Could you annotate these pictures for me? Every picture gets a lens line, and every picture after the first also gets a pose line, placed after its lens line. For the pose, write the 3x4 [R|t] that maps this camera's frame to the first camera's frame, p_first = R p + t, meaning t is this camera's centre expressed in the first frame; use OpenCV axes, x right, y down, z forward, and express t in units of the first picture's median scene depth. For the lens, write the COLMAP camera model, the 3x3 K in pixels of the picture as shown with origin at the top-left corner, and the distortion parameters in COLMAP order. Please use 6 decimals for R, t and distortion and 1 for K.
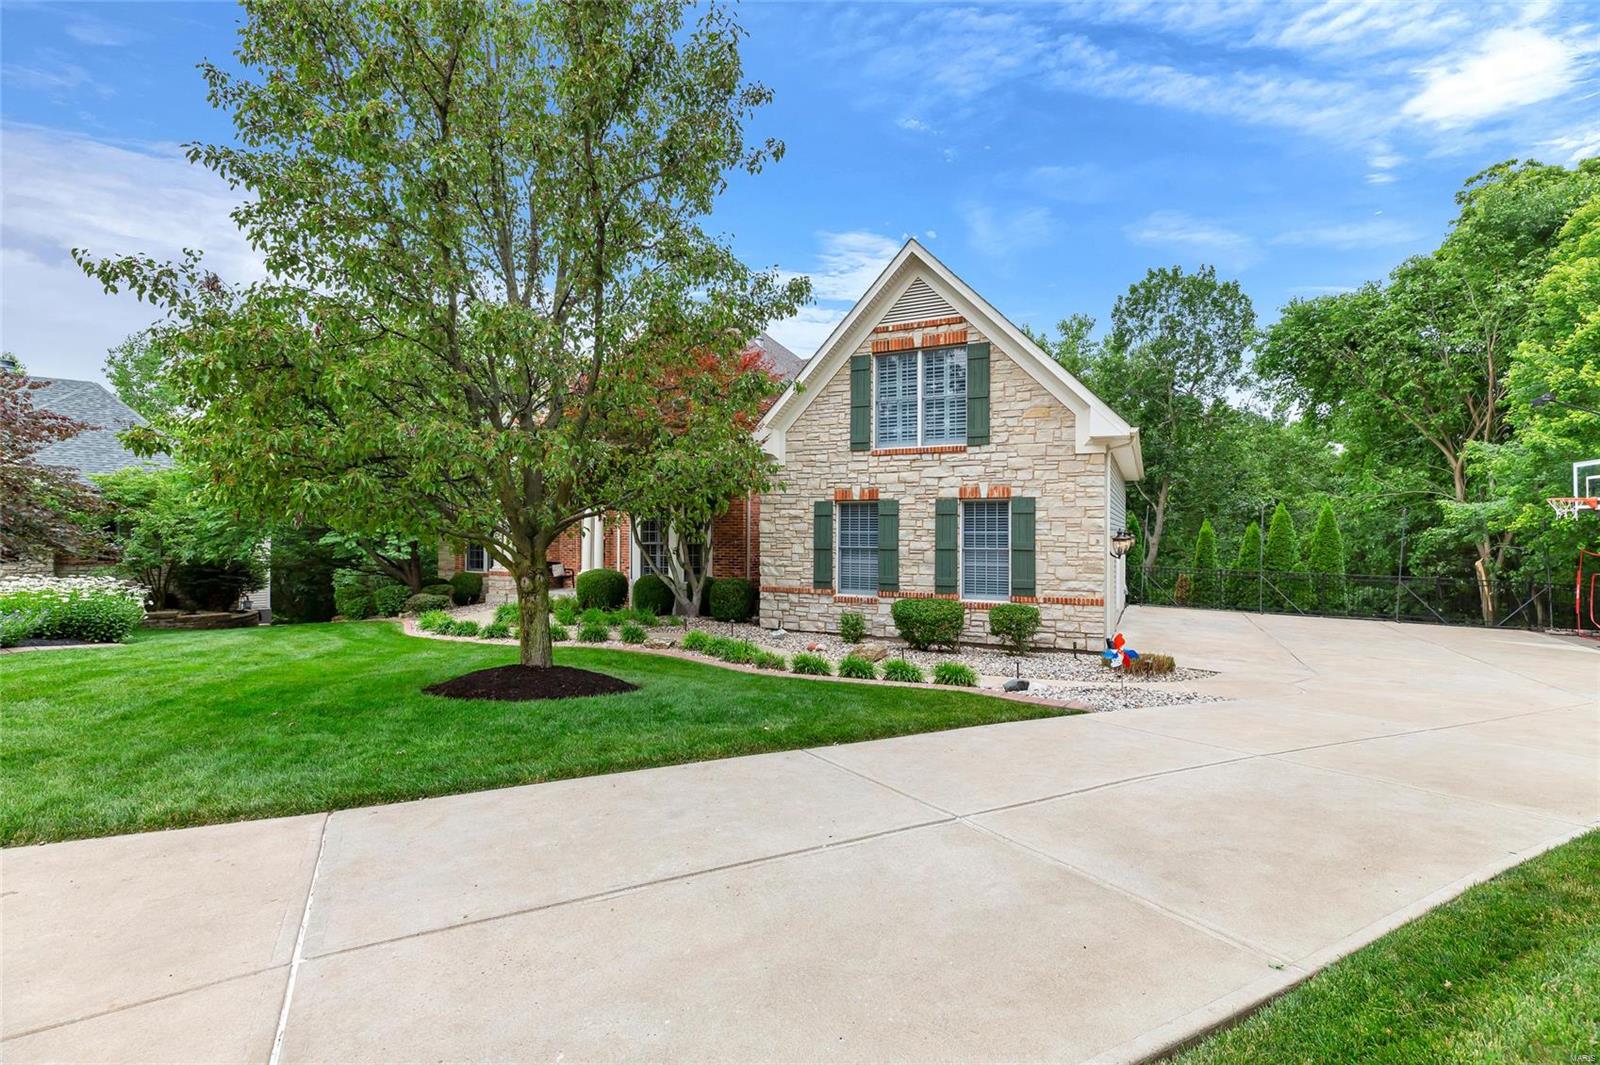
lens RADIAL K [[725.2, 0, 802.7], [0, 725.2, 536.2], [0, 0, 1]] dist [0.003406, 0.000925]
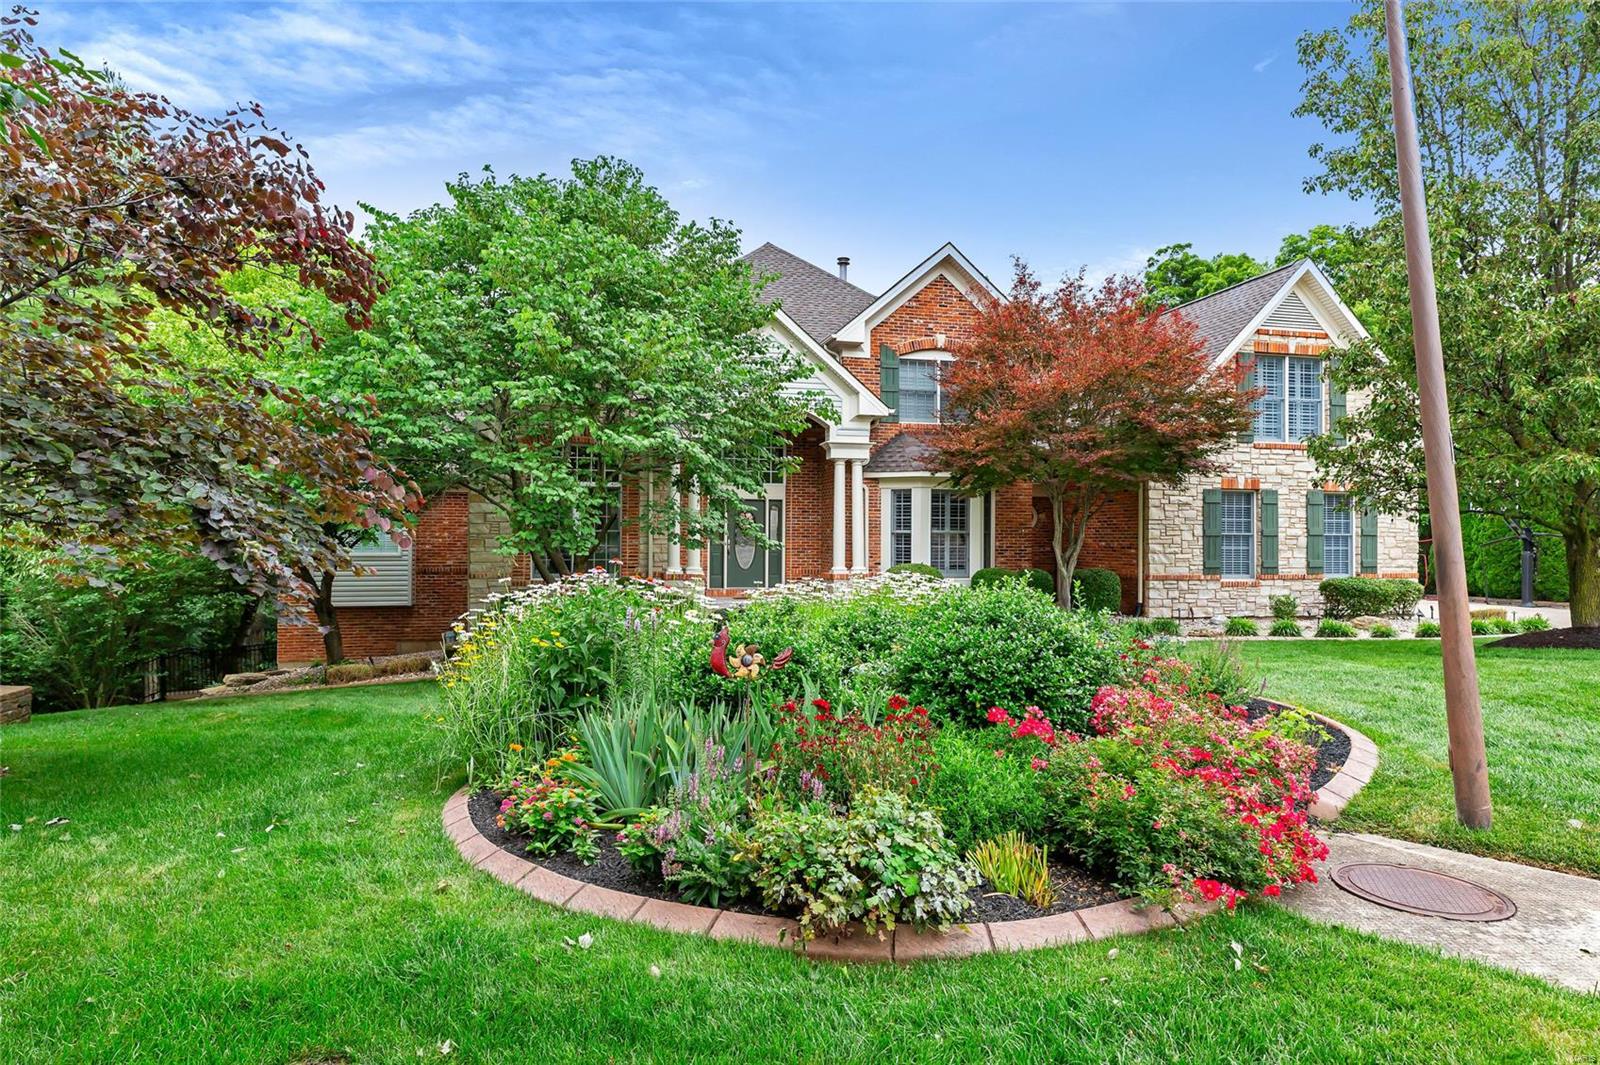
lens RADIAL K [[917.7, 0, 797.4], [0, 917.7, 534.2], [0, 0, 1]] dist [0.014844, -0.001889]
pose [[0.767498, 0.002402, 0.641047, -1.292211], [0.000522, 0.999990, -0.004371, 0.021387], [-0.641051, 0.003690, 0.767489, 0.391505]]
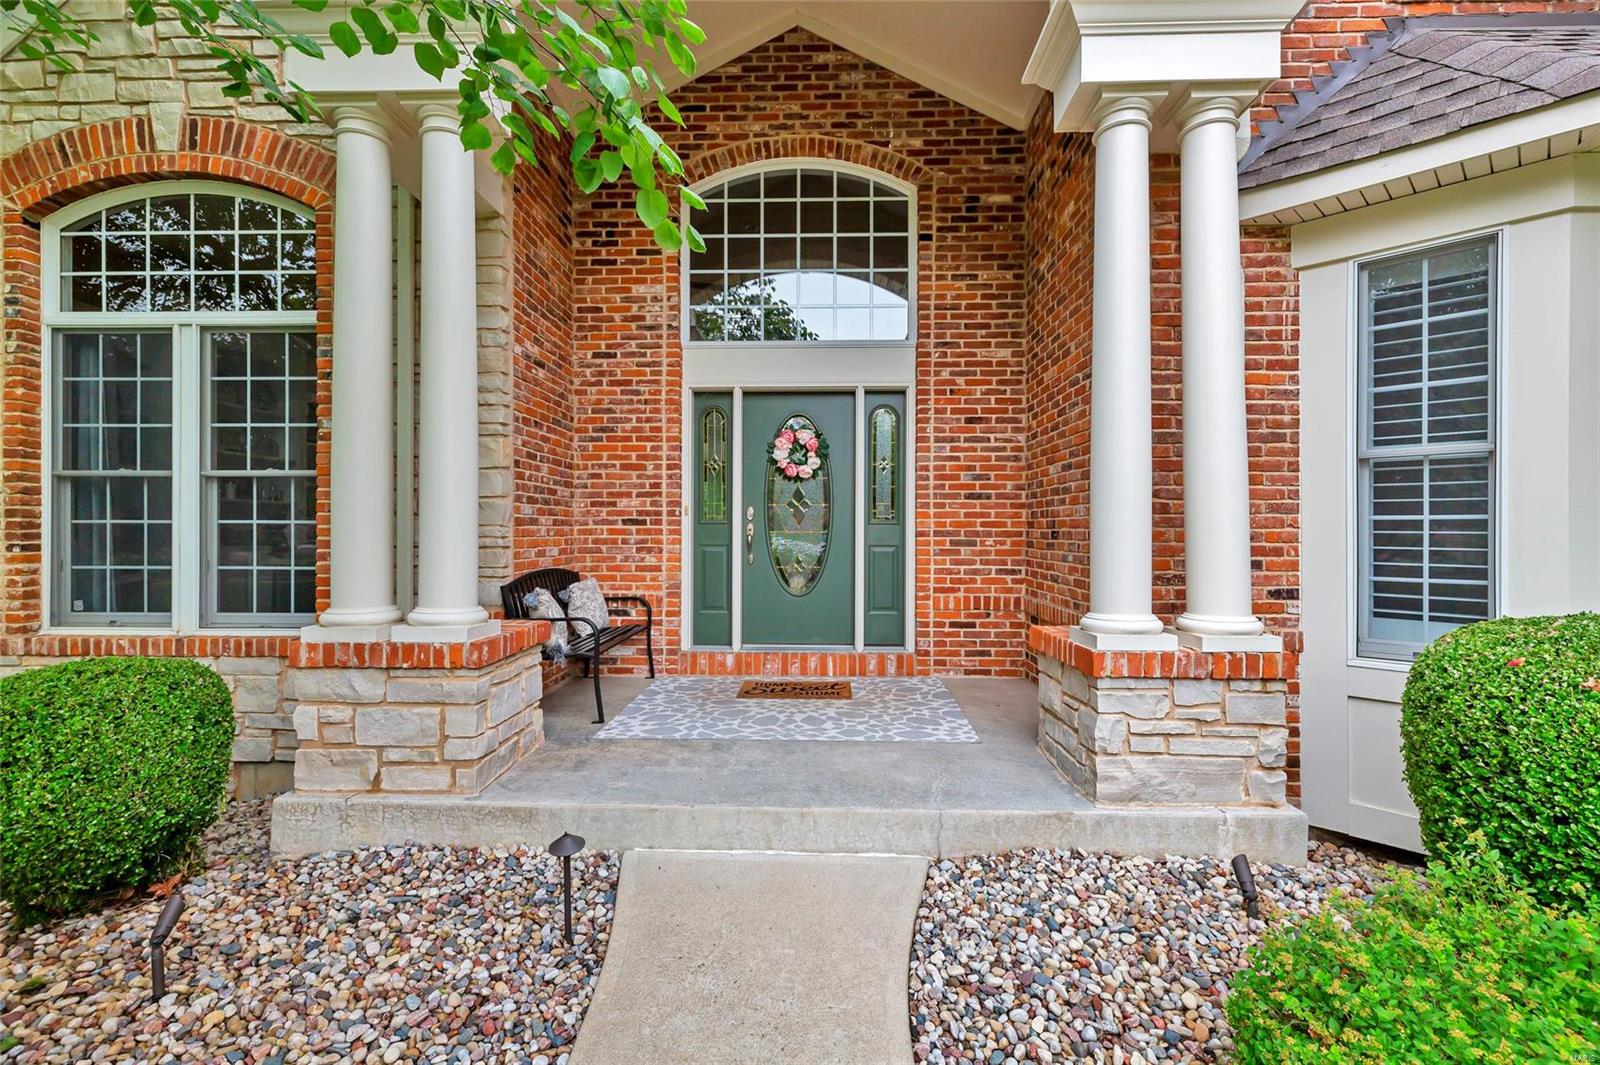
lens RADIAL K [[725.2, 0, 799.5], [0, 725.2, 526.6], [0, 0, 1]] dist [0.003406, 0.000925]
pose [[0.912553, 0.000501, 0.408958, -0.583314], [0.003220, 0.999959, -0.008409, 0.037707], [-0.408946, 0.008991, 0.912514, 1.200738]]
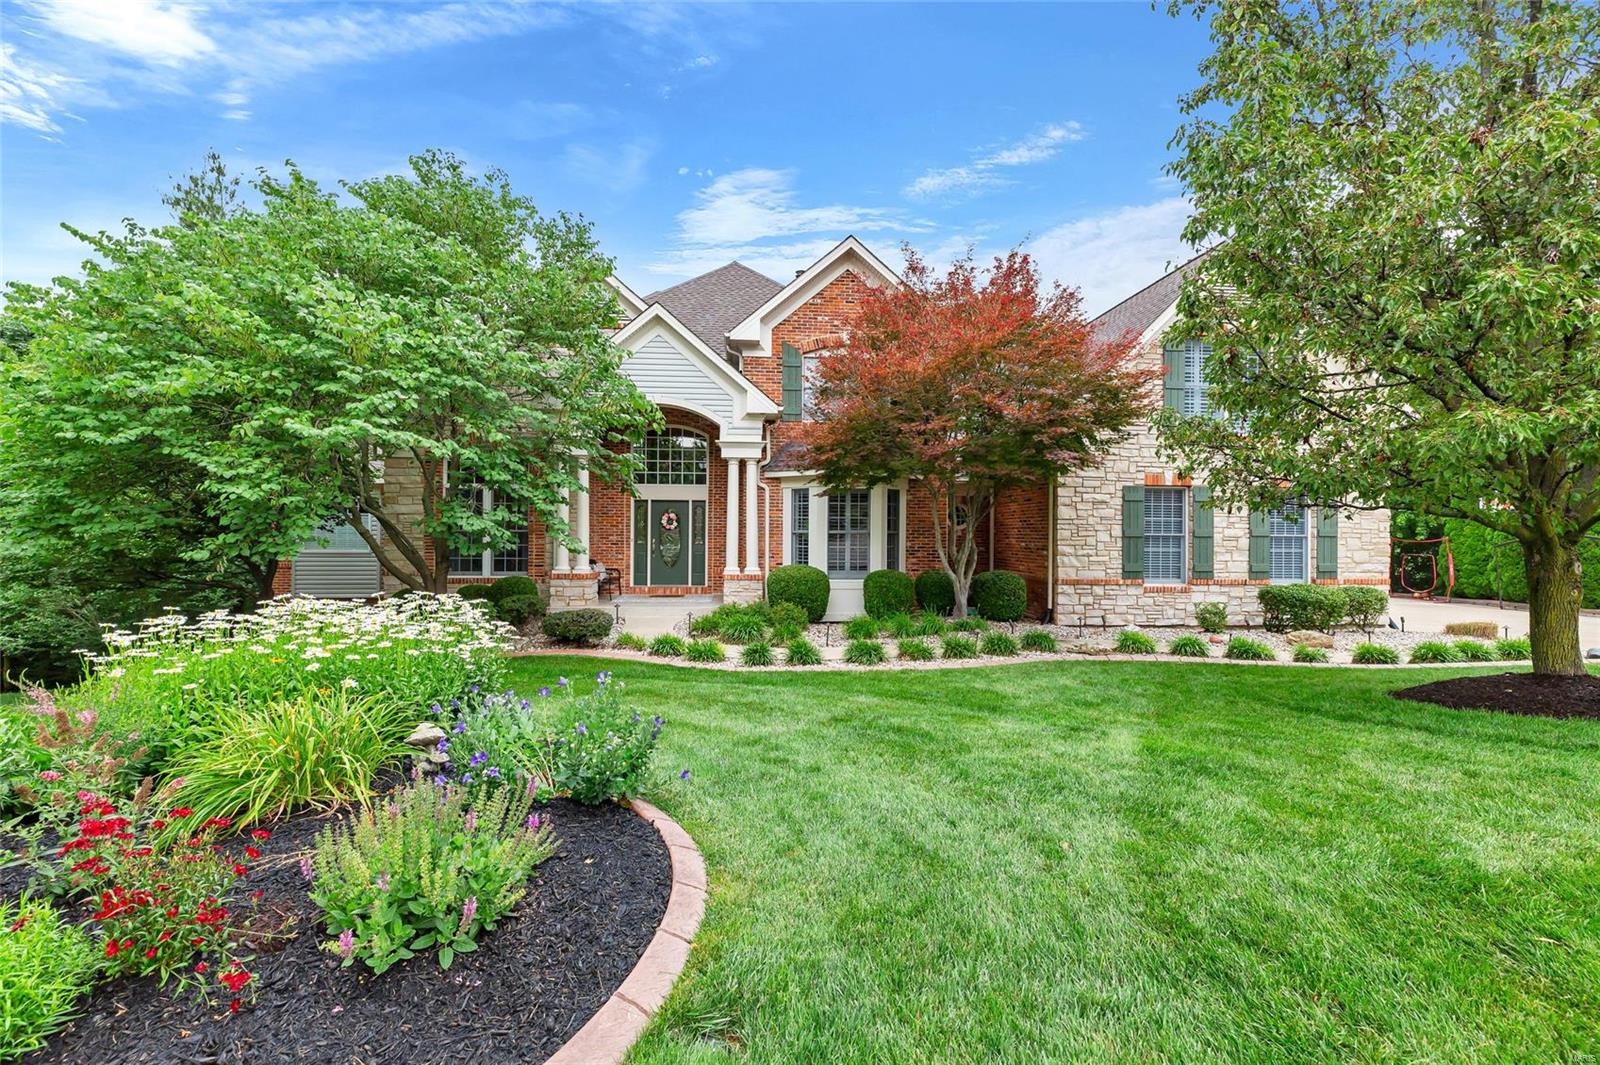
lens RADIAL K [[725.2, 0, 798.6], [0, 725.2, 533.2], [0, 0, 1]] dist [0.003406, 0.000925]
pose [[0.859736, 0.001615, 0.510737, -0.849336], [-0.001263, 0.999999, -0.001036, 0.015152], [-0.510738, 0.000245, 0.859737, 0.427688]]
